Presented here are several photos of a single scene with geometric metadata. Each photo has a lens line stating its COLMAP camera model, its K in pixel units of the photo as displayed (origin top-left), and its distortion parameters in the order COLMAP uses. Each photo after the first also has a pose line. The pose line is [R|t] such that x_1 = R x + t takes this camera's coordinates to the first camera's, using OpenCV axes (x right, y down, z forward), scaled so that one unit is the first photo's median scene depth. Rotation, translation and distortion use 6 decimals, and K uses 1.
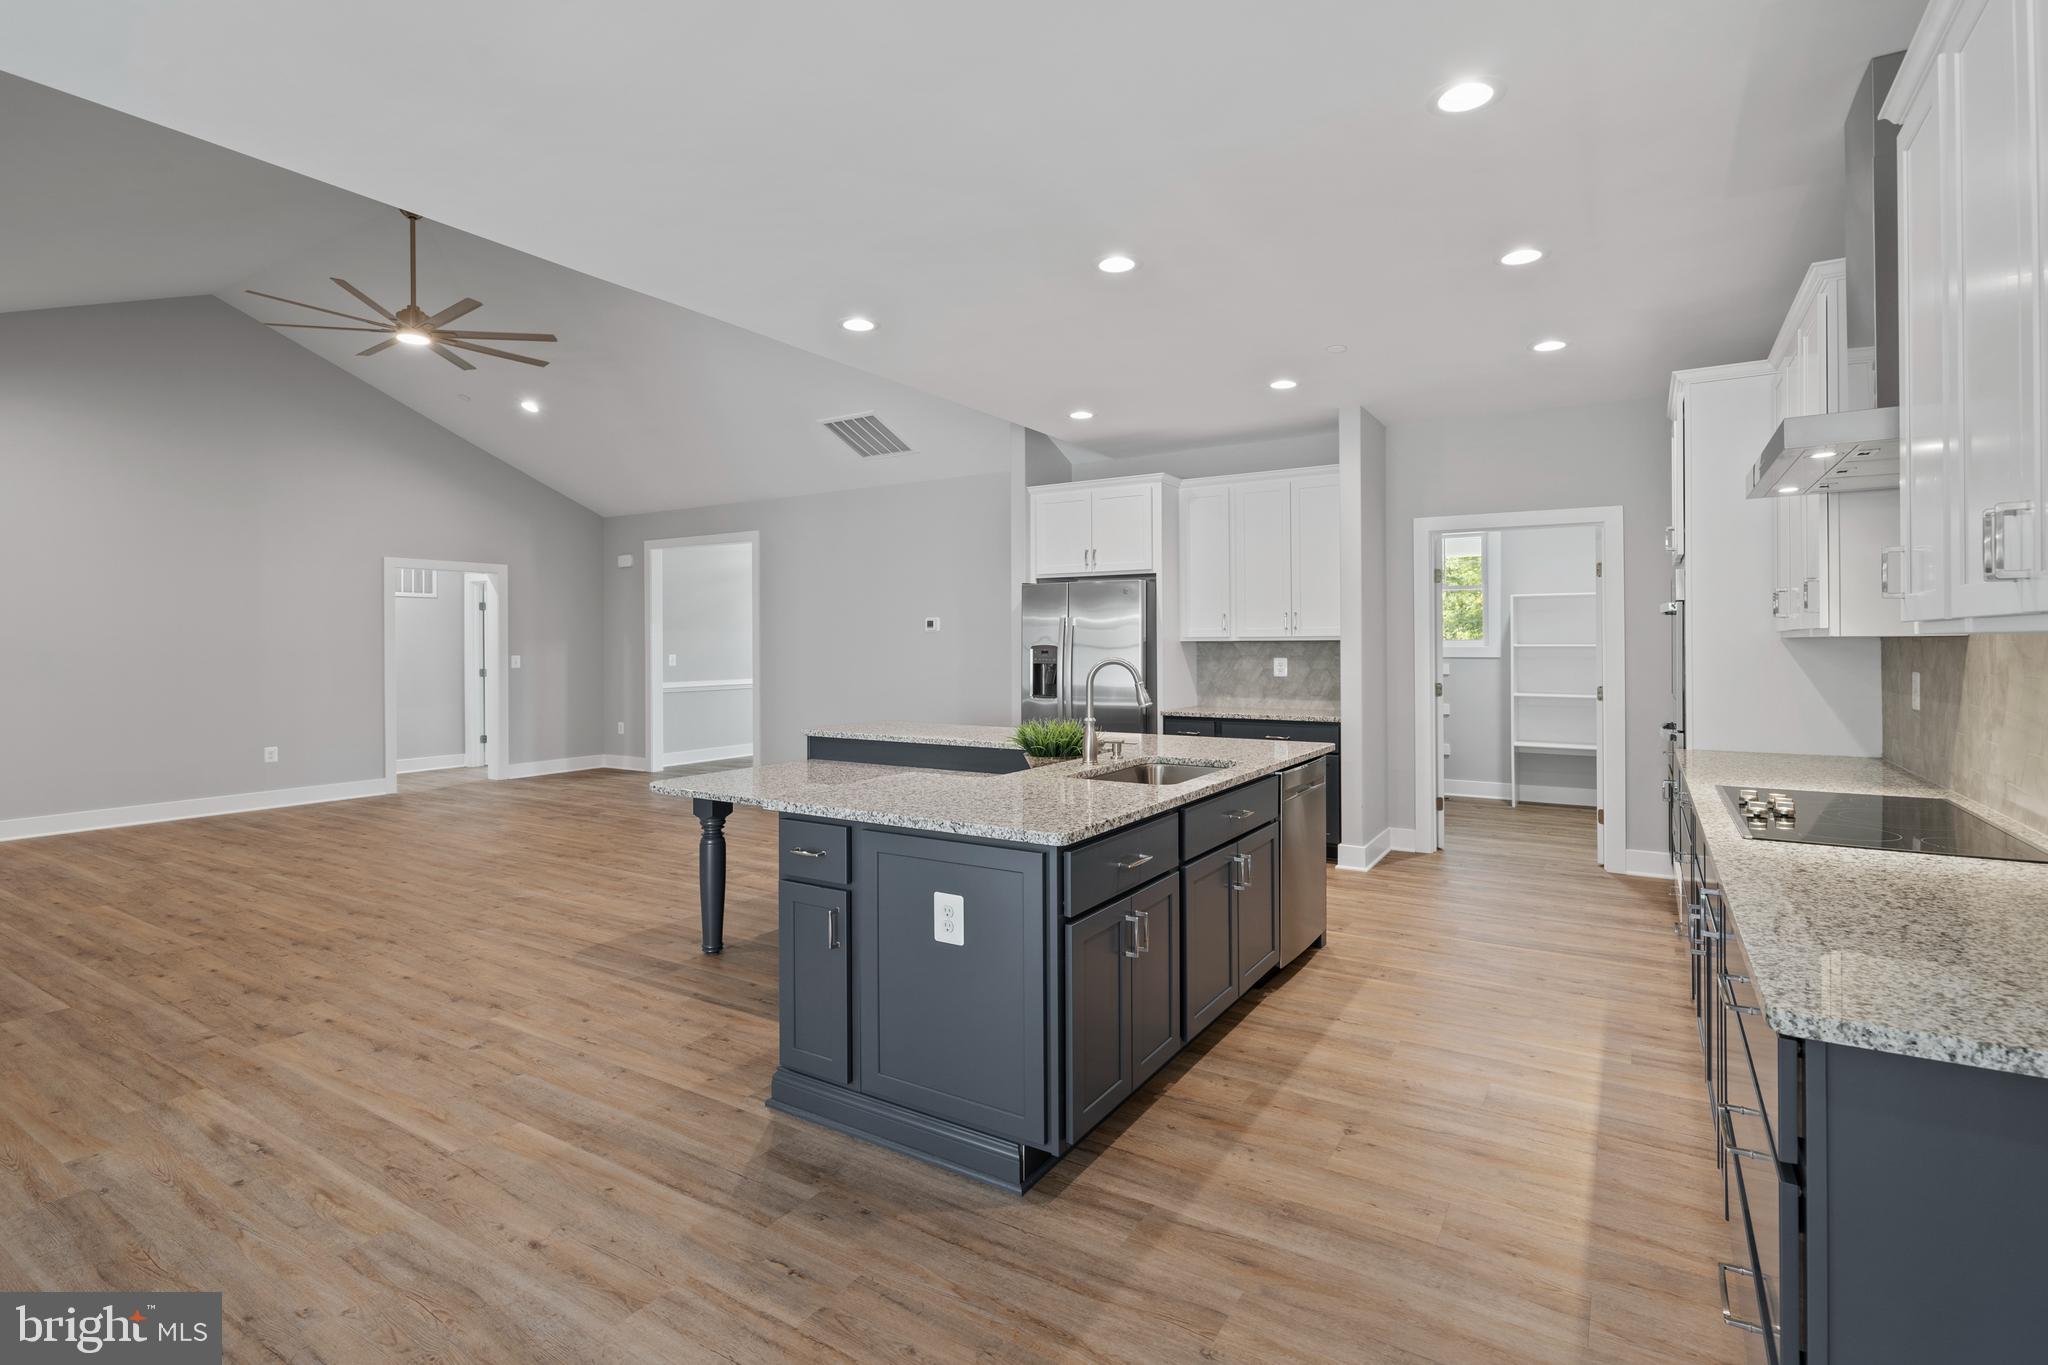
lens RADIAL K [[947.1, 0, 1012.5], [0, 947.1, 633.9], [0, 0, 1]] dist [-0.000259, -0.003705]
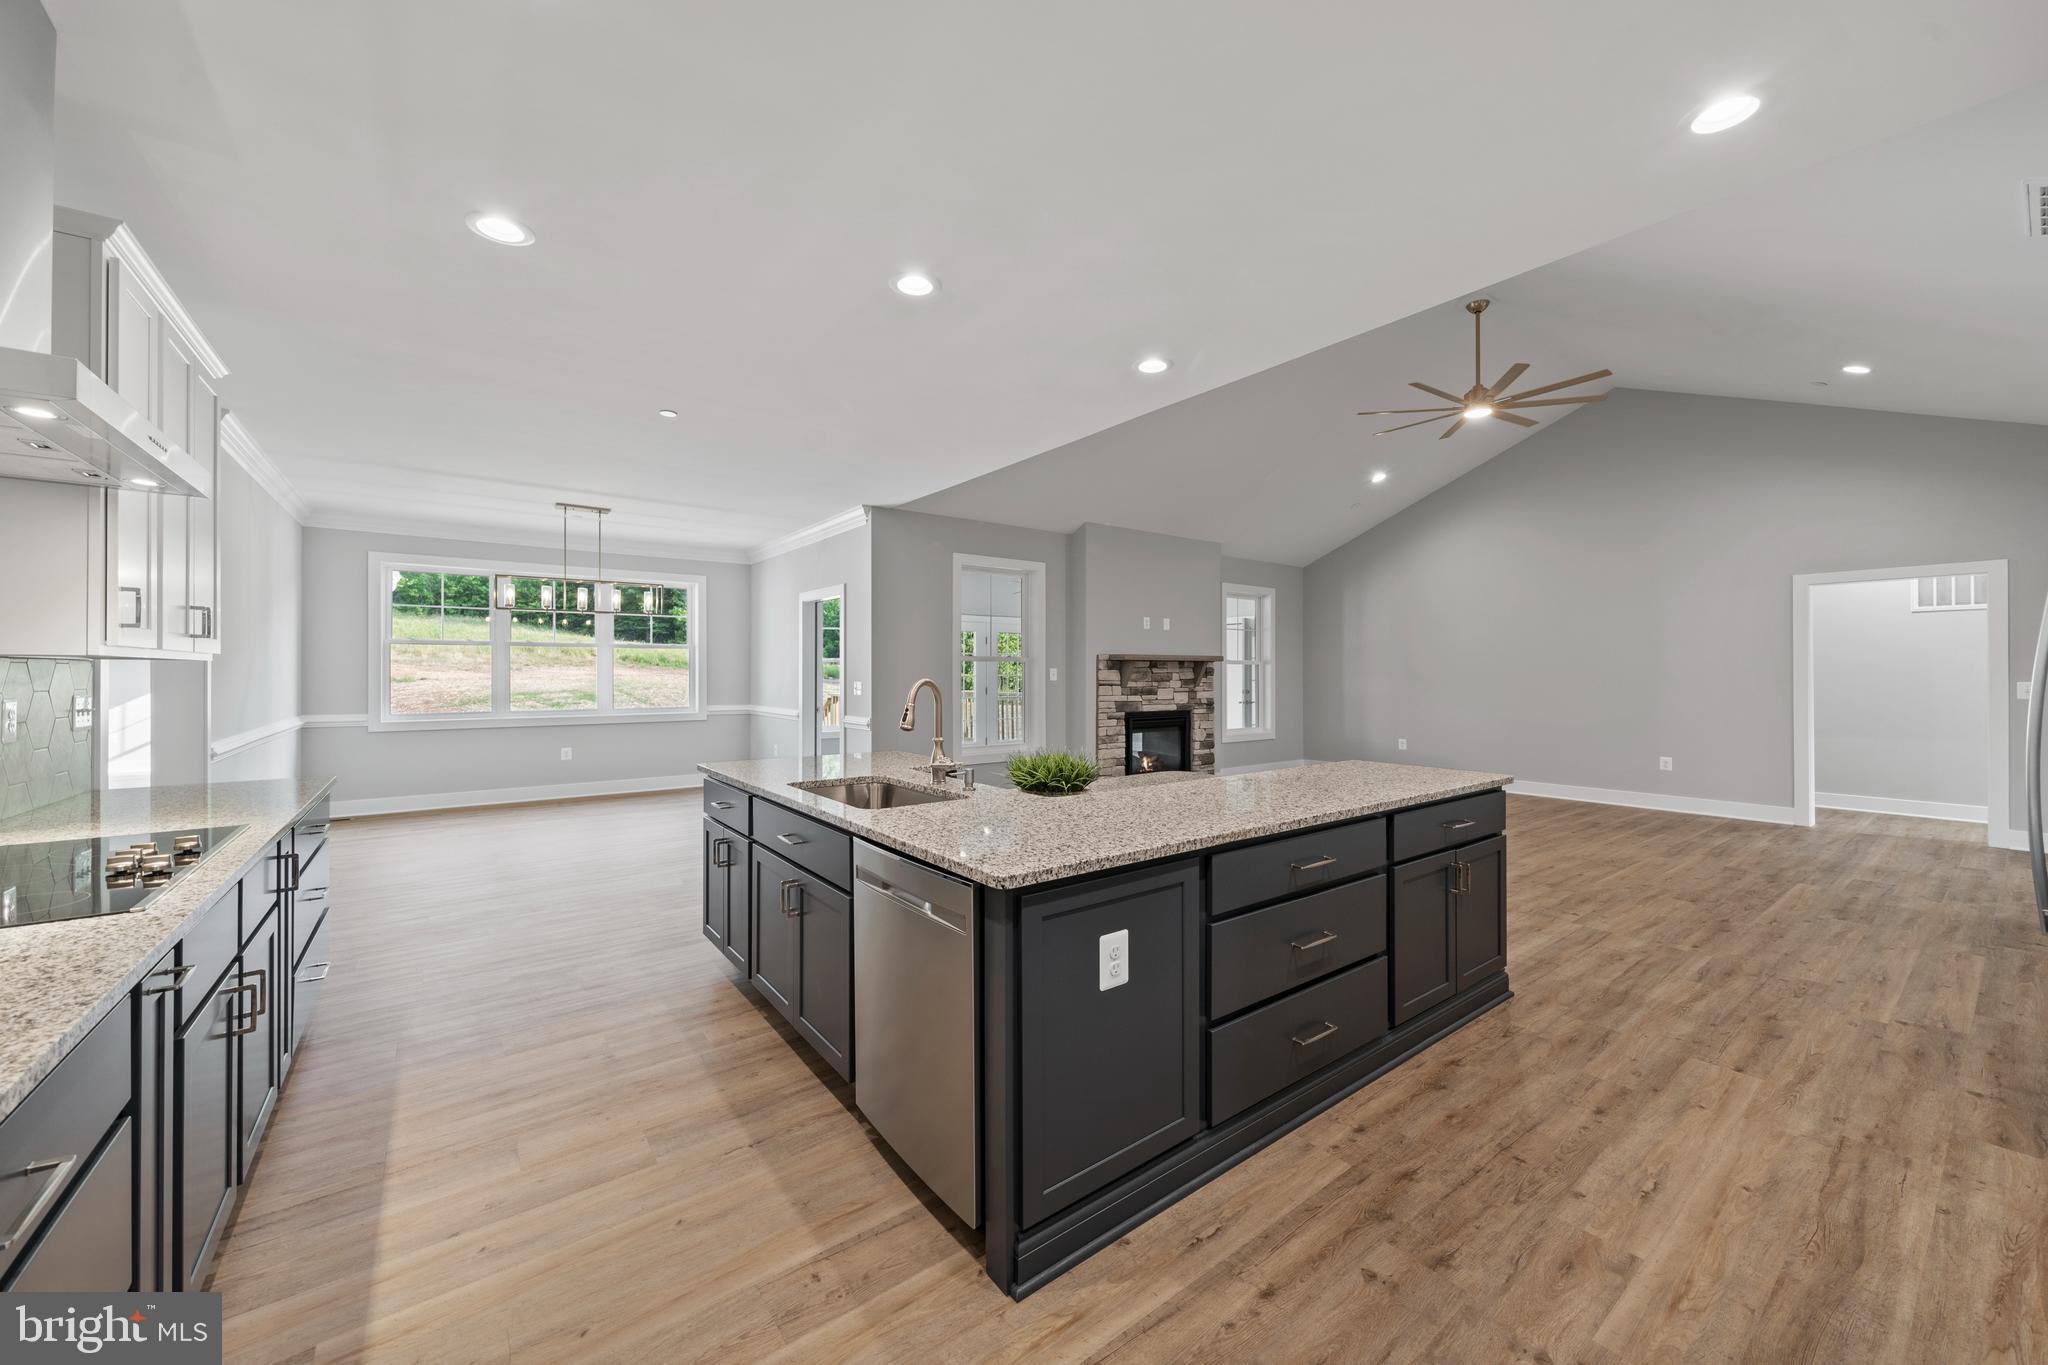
lens RADIAL K [[747.4, 0, 1027.3], [0, 747.4, 662.8], [0, 0, 1]] dist [0.019682, -0.001987]
pose [[-0.332816, -0.009551, -0.942944, 0.576311], [0.018089, 0.999700, -0.016511, 0.013051], [0.942818, -0.022552, -0.332543, 0.956751]]
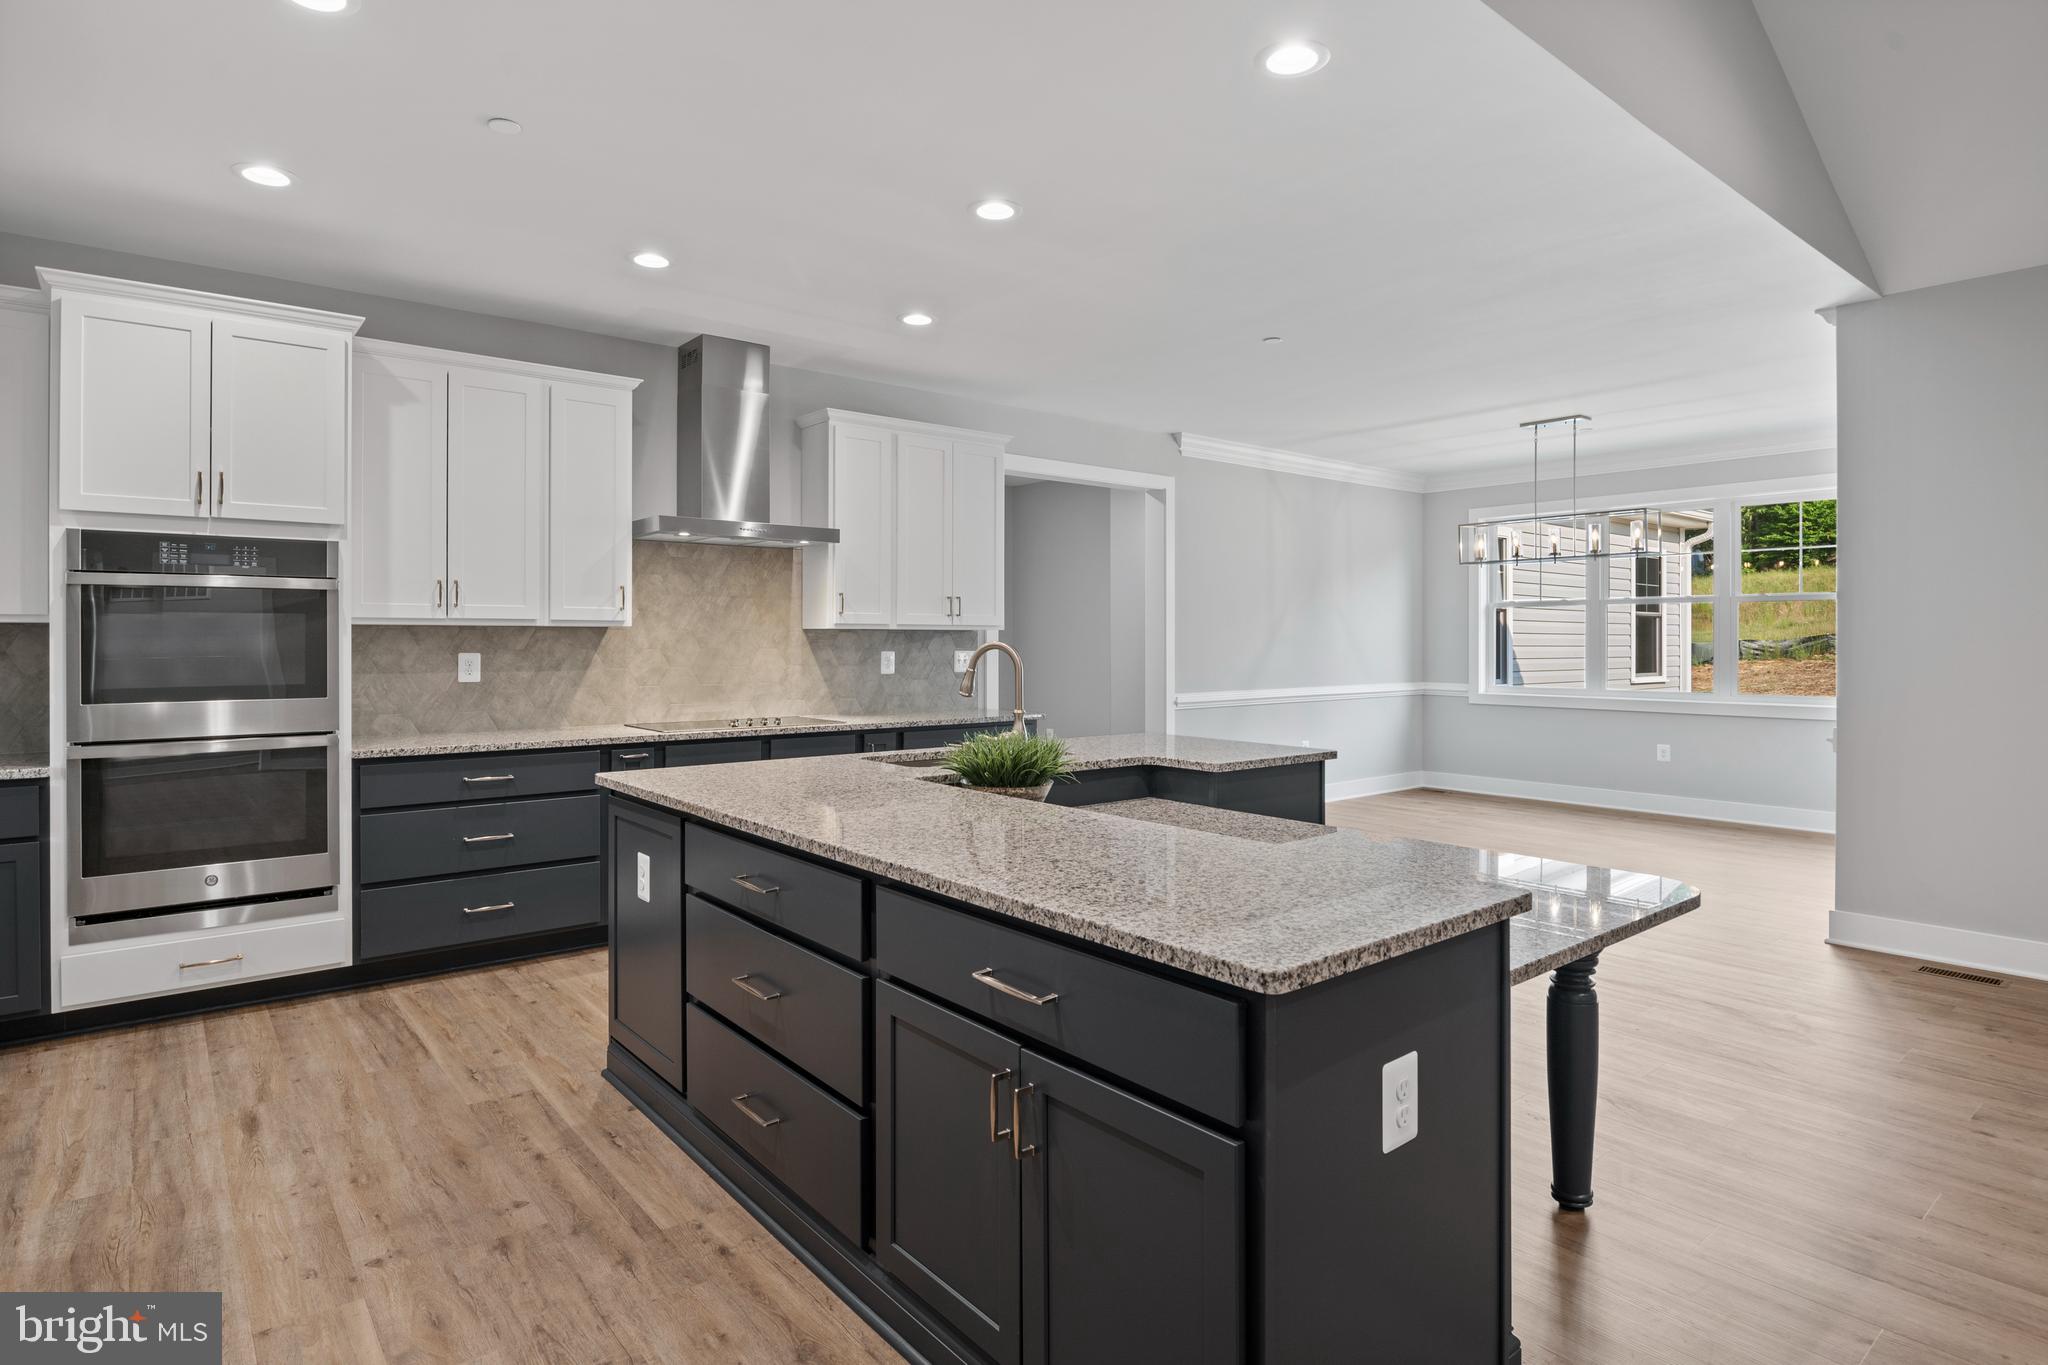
lens RADIAL K [[1100.5, 0, 1029.6], [0, 1100.5, 648.2], [0, 0, 1]] dist [-0.011869, 0.000164]
pose [[-0.955200, 0.001486, 0.295958, -0.159880], [-0.002141, 0.999927, -0.011931, 0.026159], [-0.295954, -0.012031, -0.955127, 1.395457]]
